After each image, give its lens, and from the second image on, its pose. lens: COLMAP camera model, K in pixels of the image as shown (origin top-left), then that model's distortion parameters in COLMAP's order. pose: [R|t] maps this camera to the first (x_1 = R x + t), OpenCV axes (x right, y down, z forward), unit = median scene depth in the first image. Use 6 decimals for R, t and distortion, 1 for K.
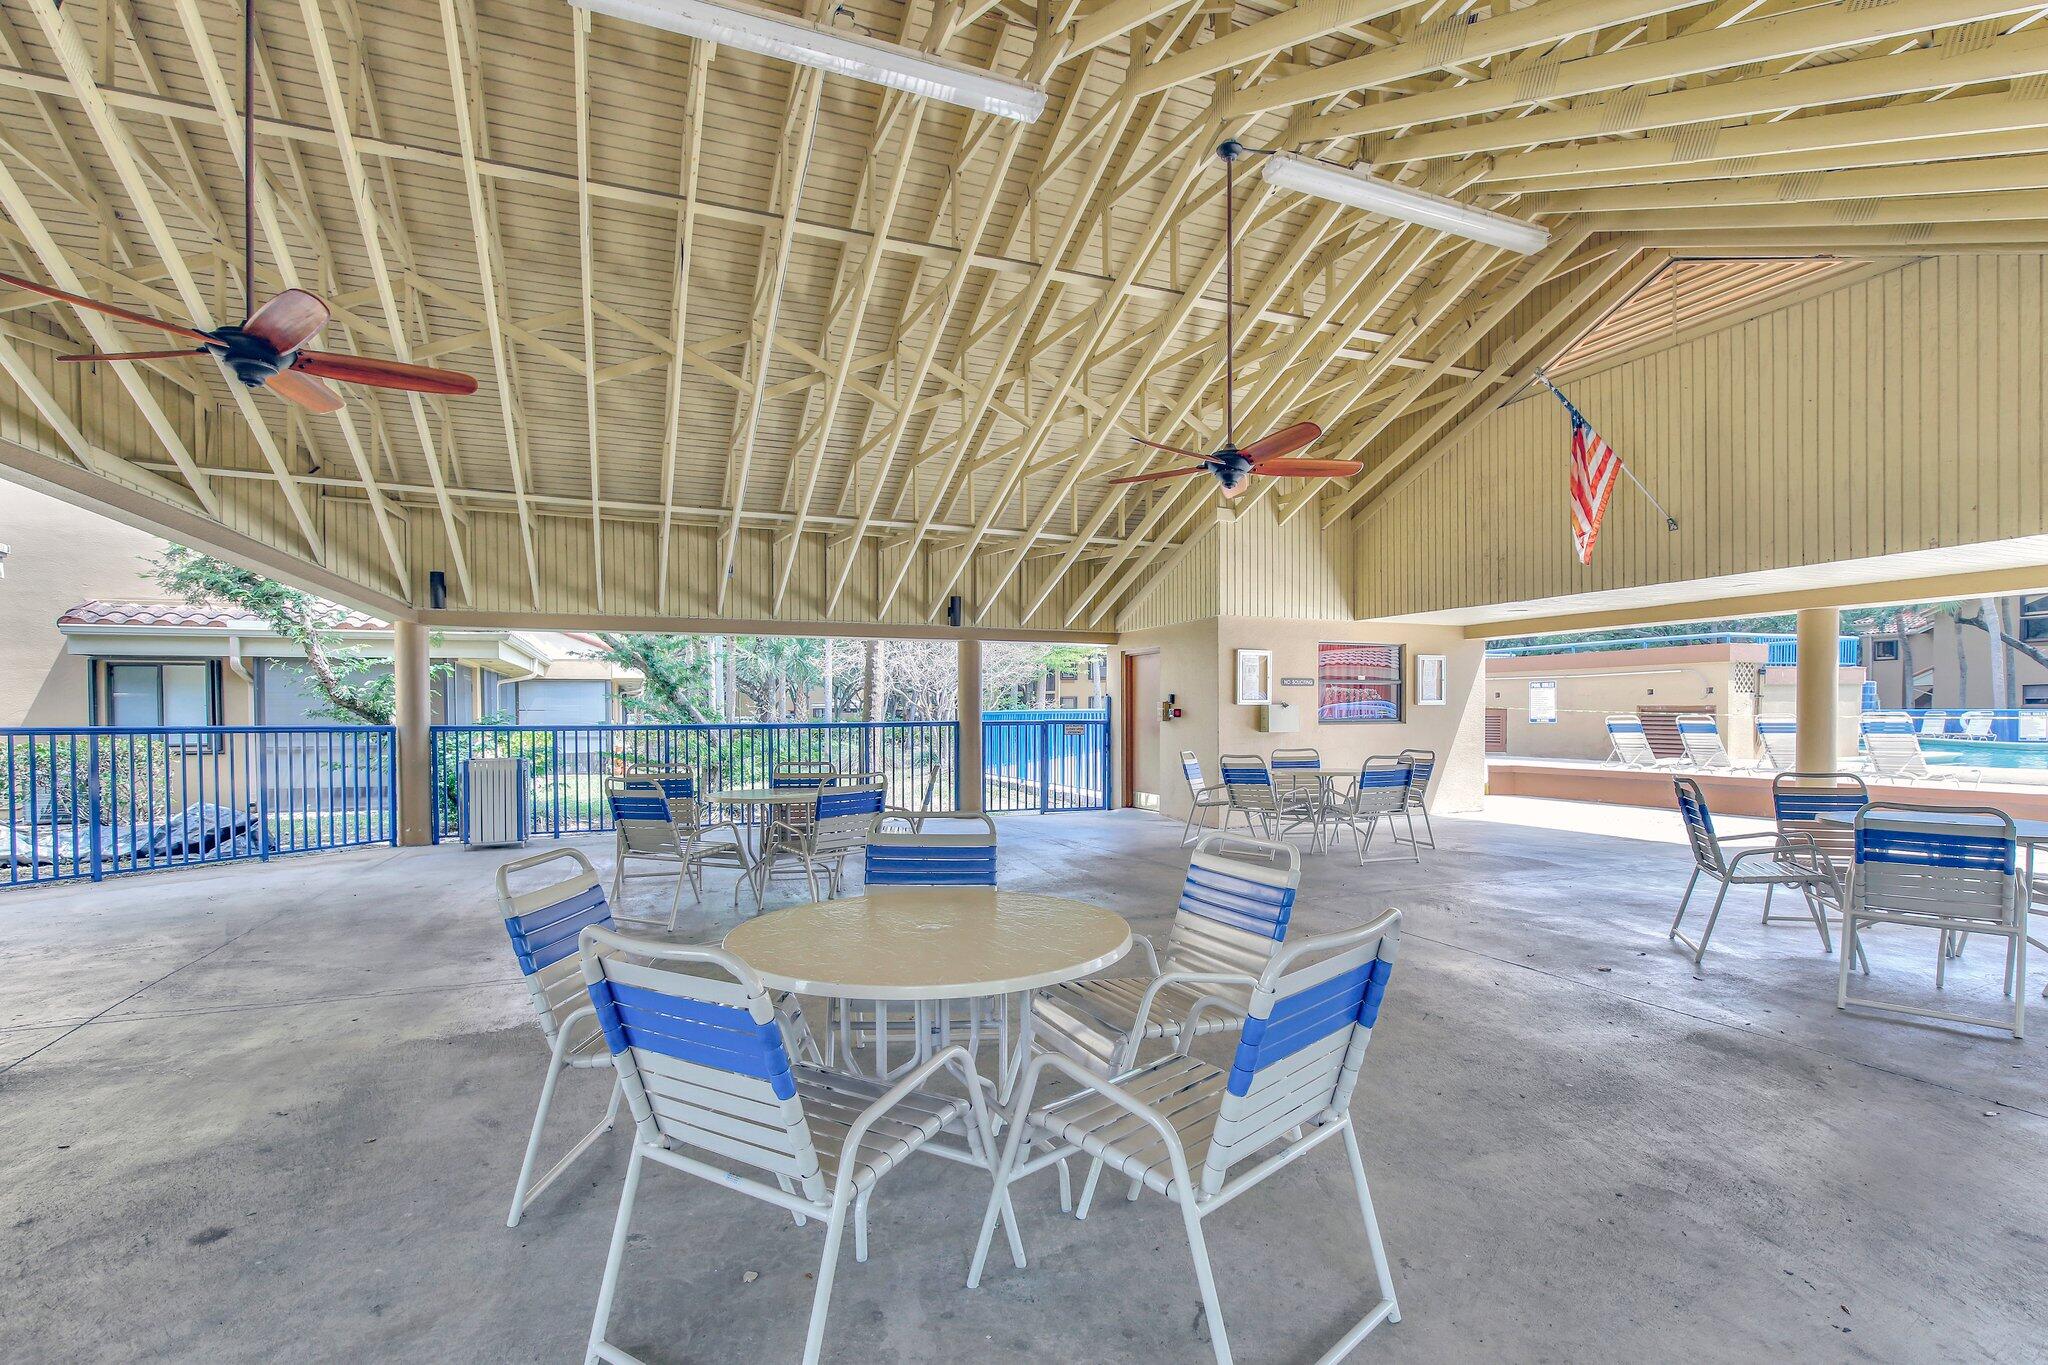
lens RADIAL K [[976.7, 0, 1027.0], [0, 976.7, 619.8], [0, 0, 1]] dist [-0.034880, -0.000018]
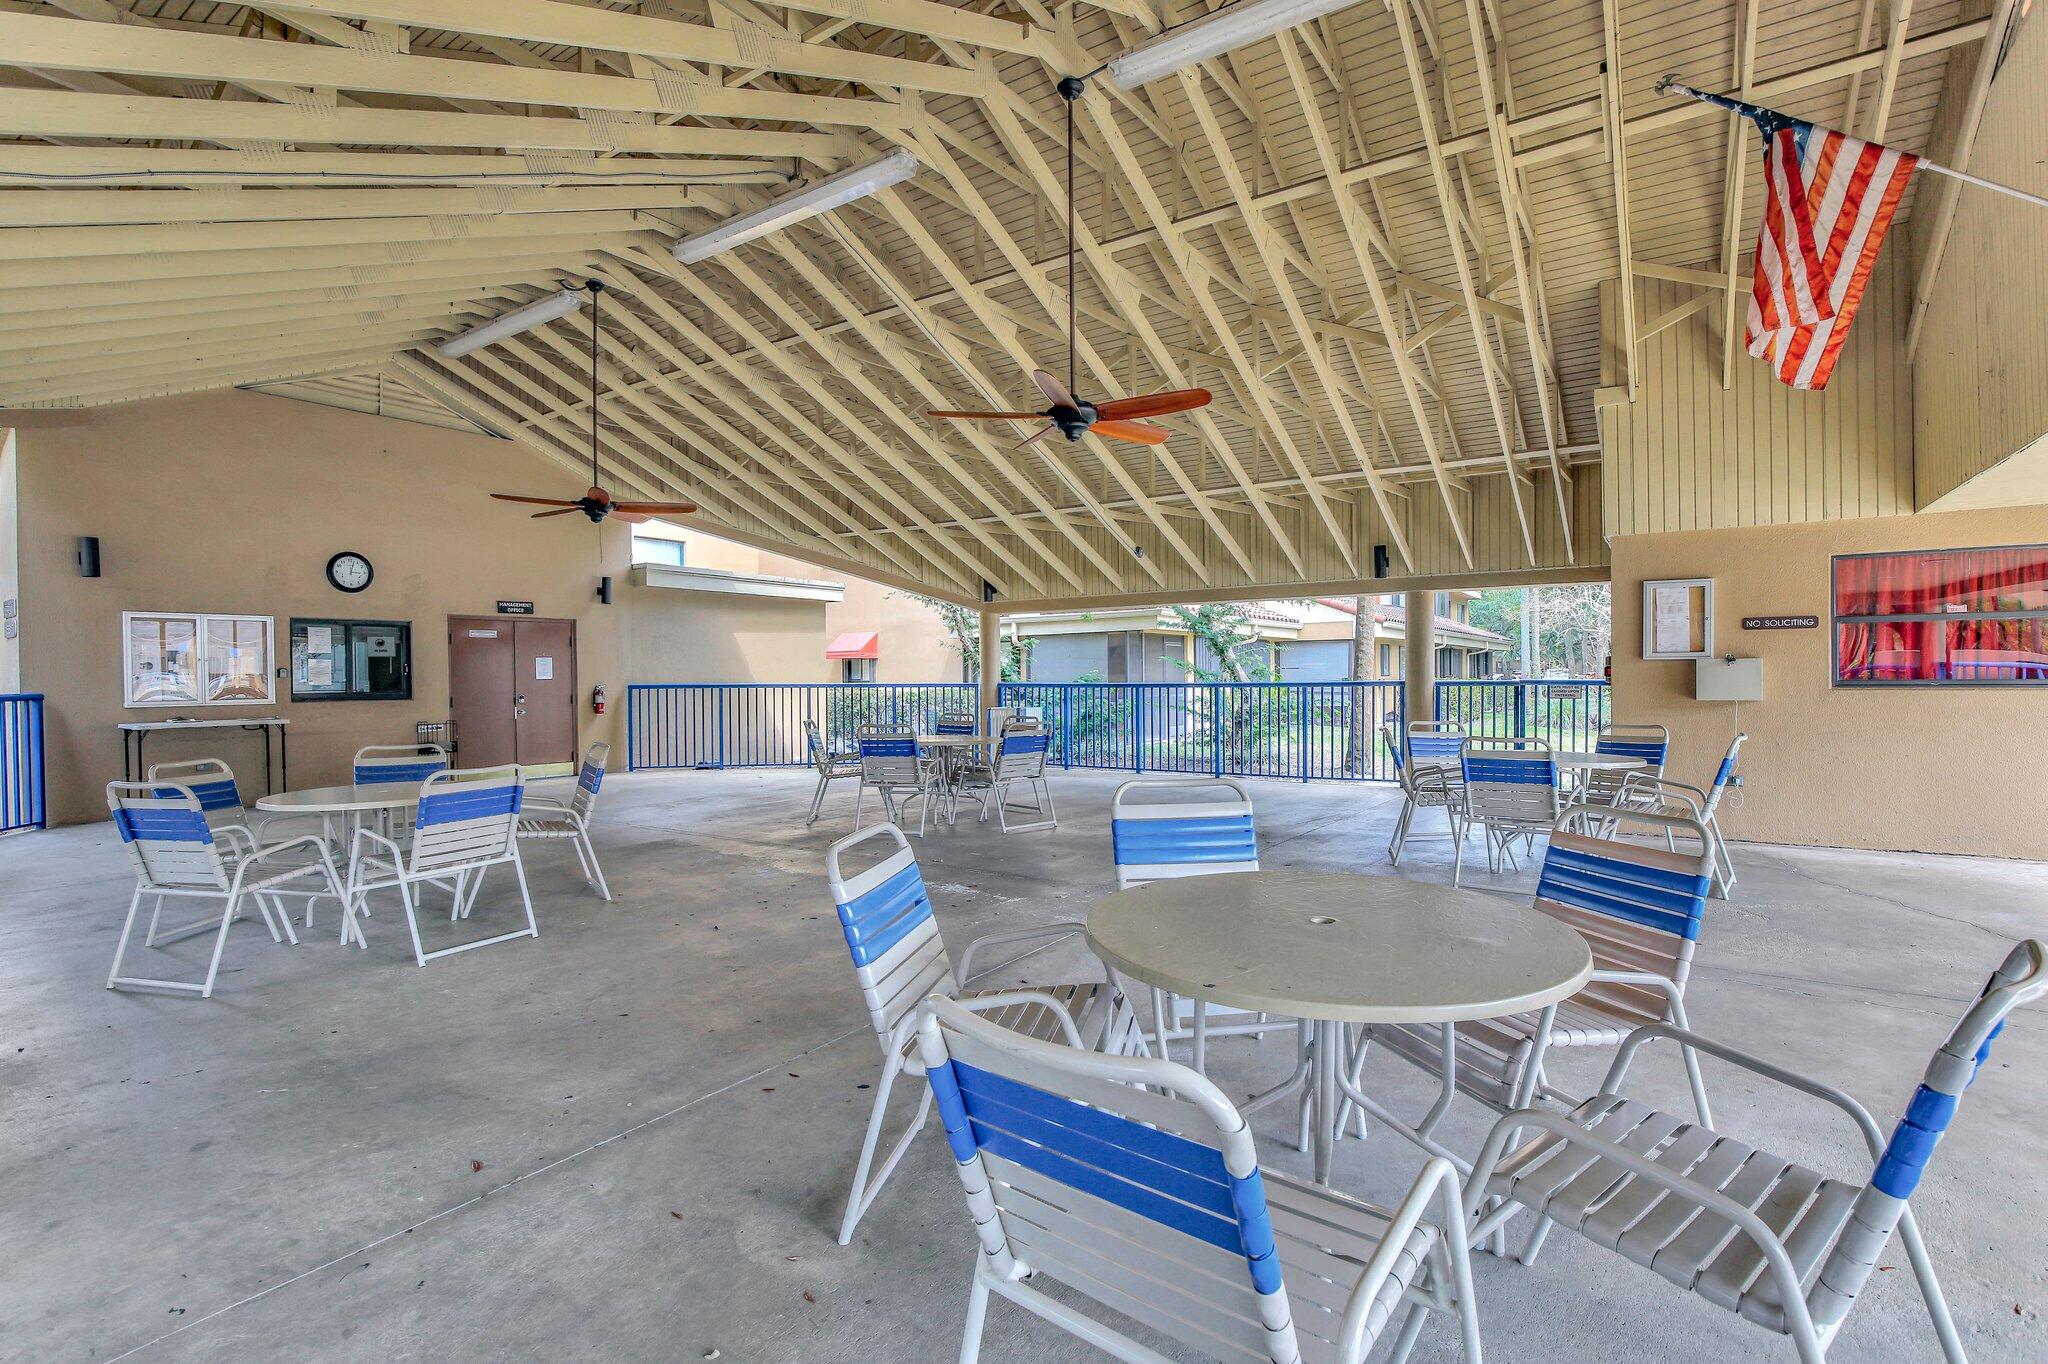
lens RADIAL K [[975.0, 0, 1024.0], [0, 975.0, 682.0], [0, 0, 1]] dist [-0.001195, -0.000407]
pose [[0.524548, 0.005340, -0.851364, 0.529457], [0.086285, 0.994498, 0.059400, 0.020264], [0.846997, -0.104618, 0.521201, 0.221608]]
